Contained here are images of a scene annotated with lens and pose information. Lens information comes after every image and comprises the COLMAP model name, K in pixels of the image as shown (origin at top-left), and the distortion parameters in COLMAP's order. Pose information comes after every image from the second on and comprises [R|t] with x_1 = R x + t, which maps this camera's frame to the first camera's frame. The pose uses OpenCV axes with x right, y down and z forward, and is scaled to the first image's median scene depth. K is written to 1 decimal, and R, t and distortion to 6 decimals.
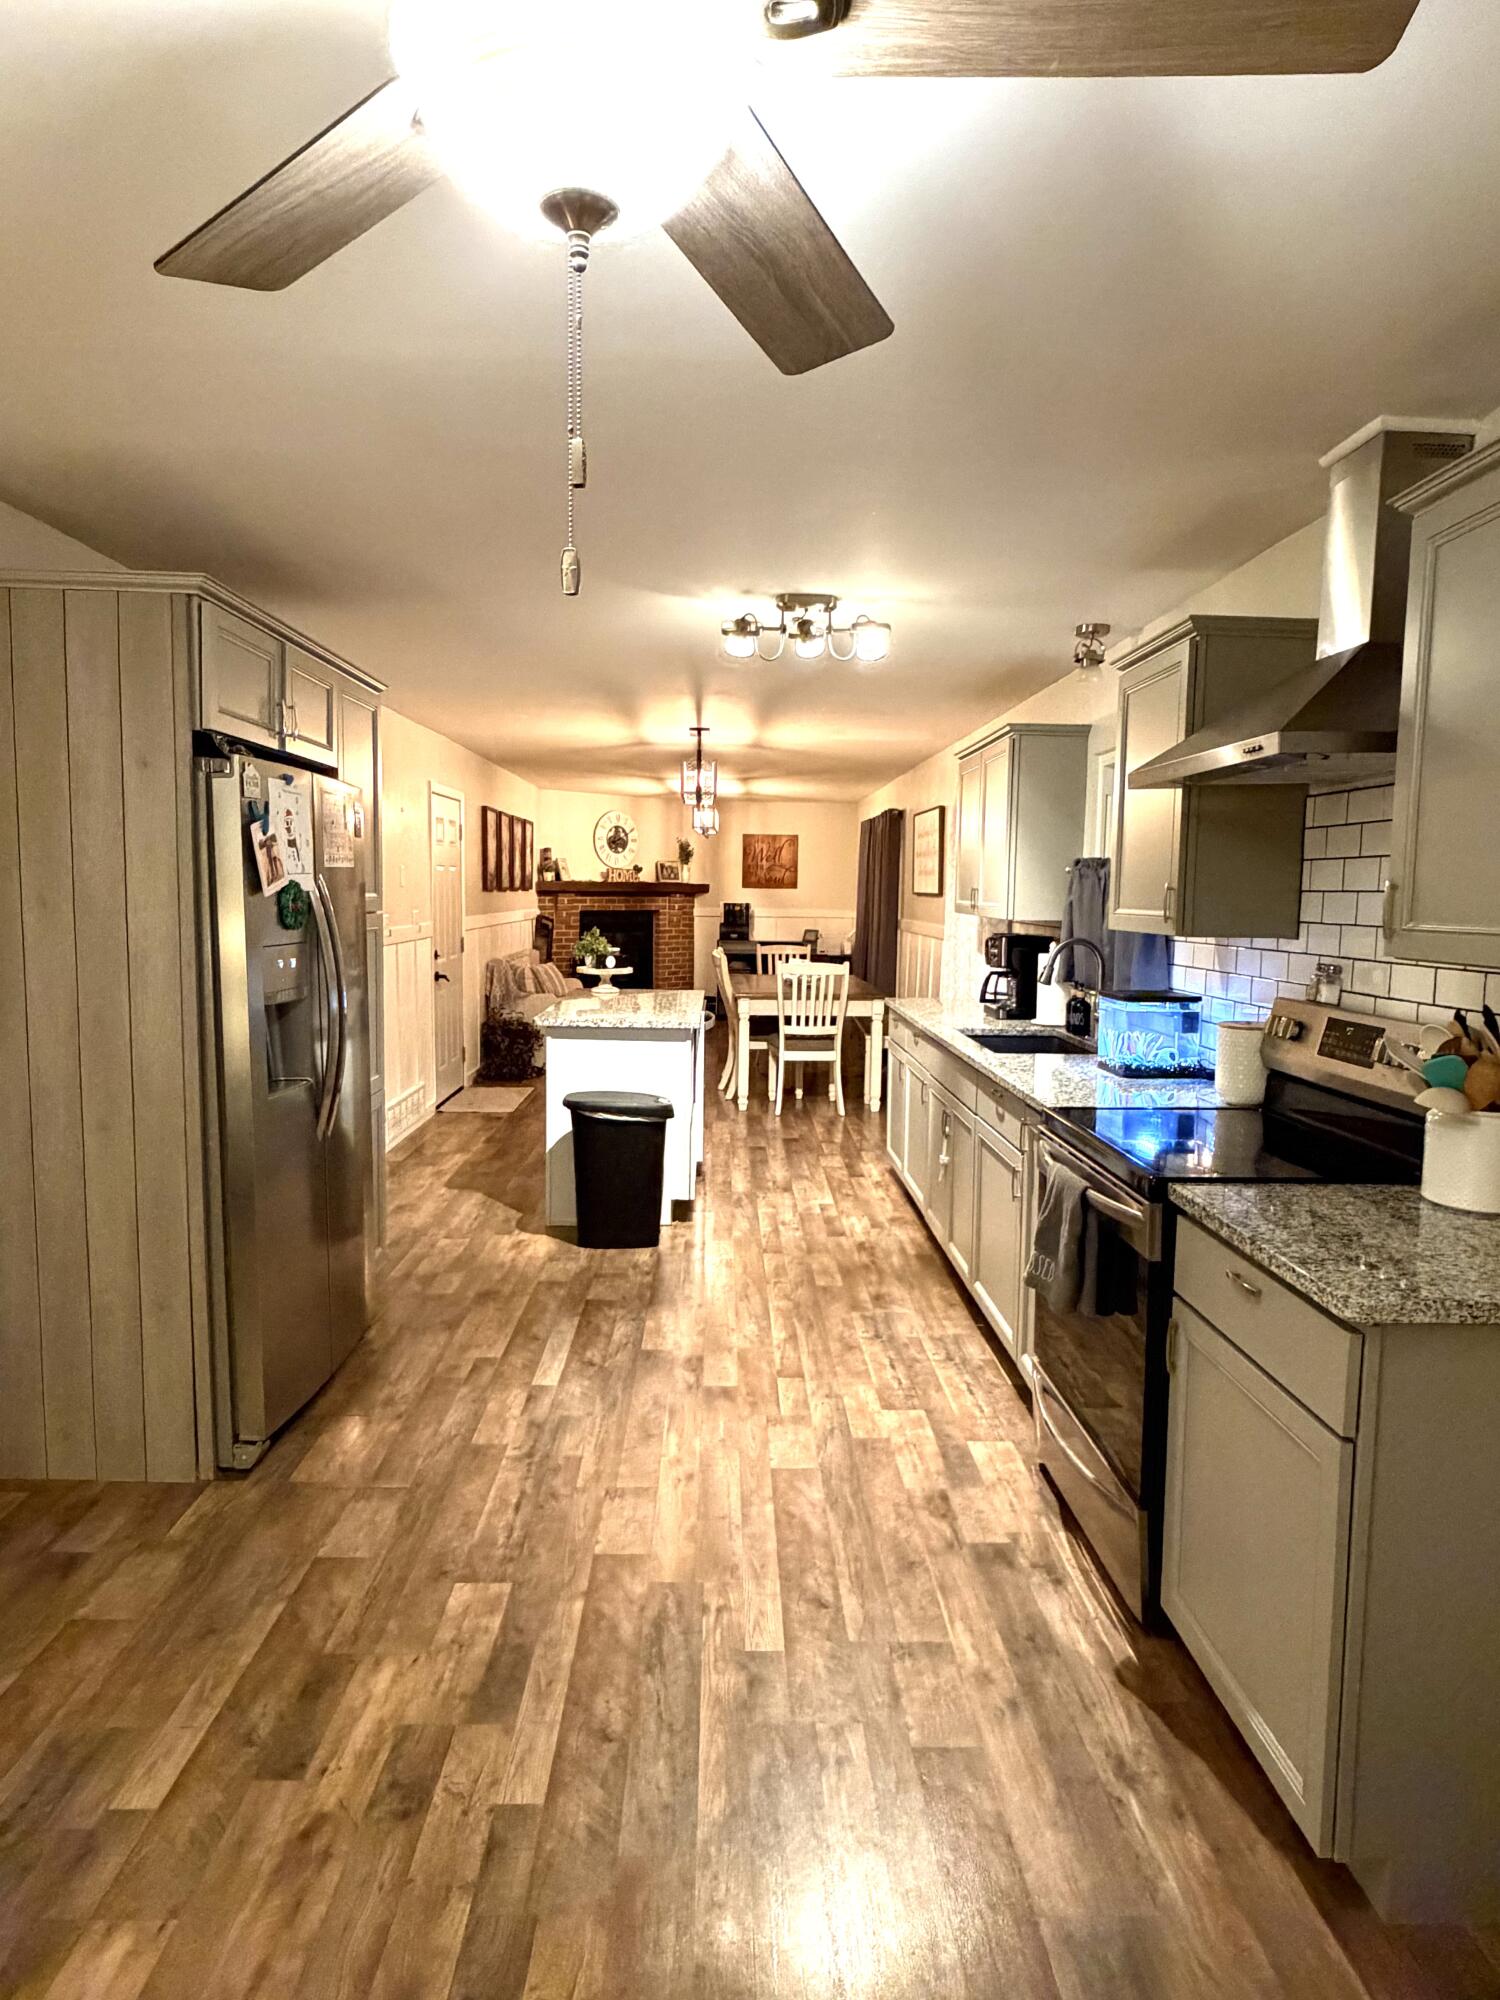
lens RADIAL K [[1162.7, 0, 749.1], [0, 1162.7, 996.8], [0, 0, 1]] dist [0.001120, 0.004211]
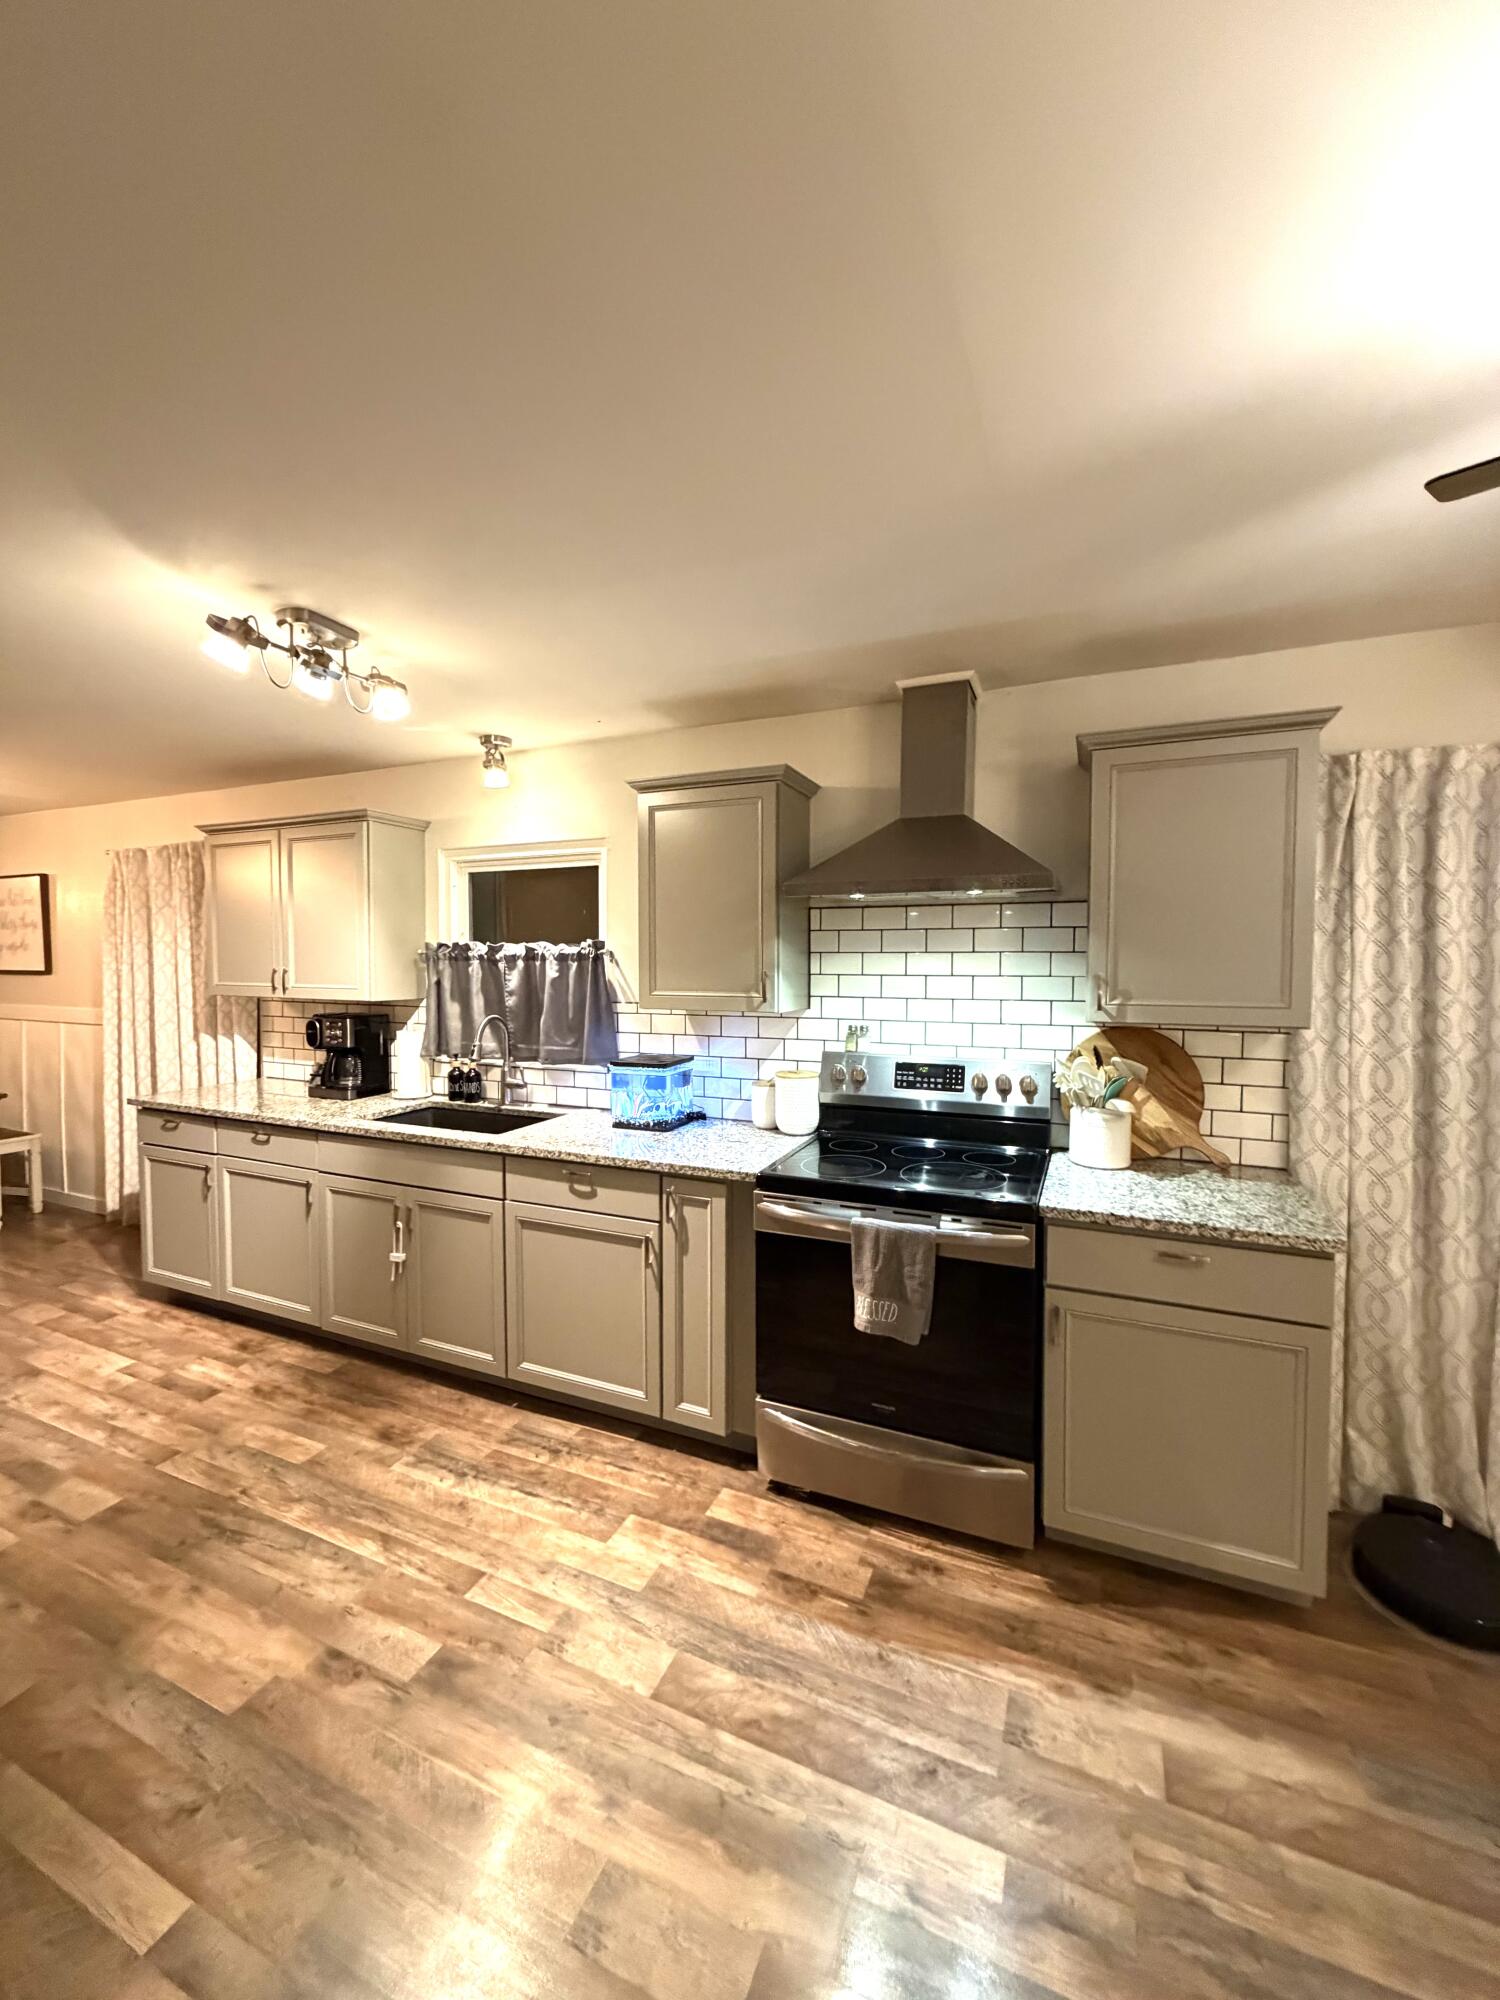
lens RADIAL K [[796.0, 0, 746.2], [0, 796.0, 992.9], [0, 0, 1]] dist [0.002860, -0.000270]
pose [[0.422312, -0.048243, 0.905166, -0.344528], [0.085719, 0.996233, 0.013104, -0.070024], [-0.902388, 0.072056, 0.424857, 0.526318]]
